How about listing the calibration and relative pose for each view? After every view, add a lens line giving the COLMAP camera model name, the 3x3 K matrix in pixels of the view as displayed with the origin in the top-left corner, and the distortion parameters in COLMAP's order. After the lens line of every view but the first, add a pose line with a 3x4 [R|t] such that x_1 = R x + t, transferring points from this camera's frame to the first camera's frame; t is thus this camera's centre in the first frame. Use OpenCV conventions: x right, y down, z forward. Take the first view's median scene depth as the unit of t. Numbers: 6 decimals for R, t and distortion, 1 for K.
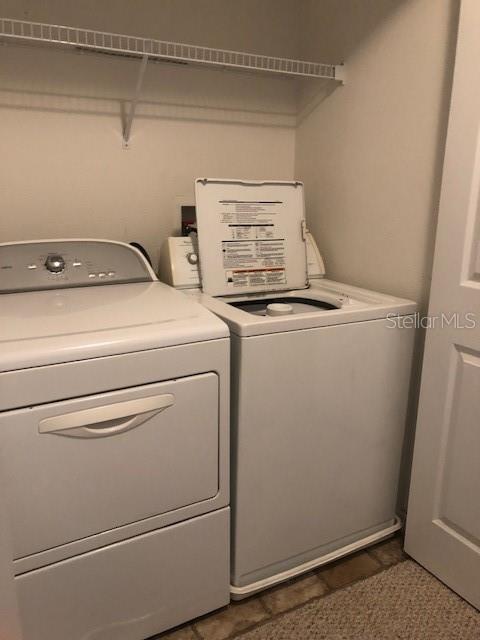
lens RADIAL K [[521.9, 0, 240.0], [0, 521.9, 320.0], [0, 0, 1]] dist [0.021290, -0.006645]
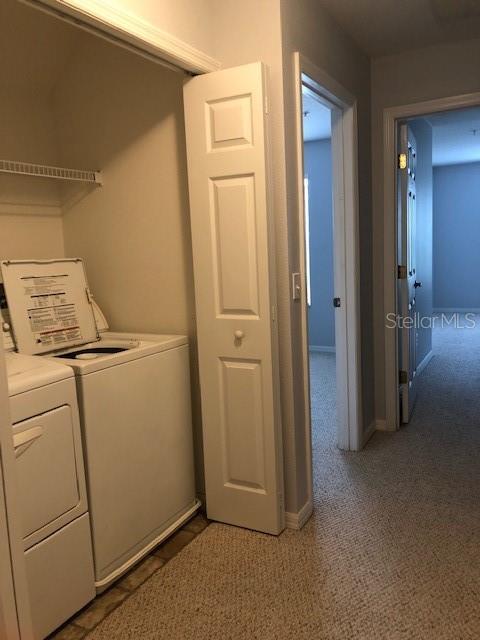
lens RADIAL K [[521.9, 0, 240.0], [0, 521.9, 320.0], [0, 0, 1]] dist [0.021290, -0.006645]
pose [[0.846408, -0.121545, 0.518479, -0.245410], [0.185834, 0.979815, -0.073677, 0.050730], [-0.499059, 0.158712, 0.851910, -0.265482]]
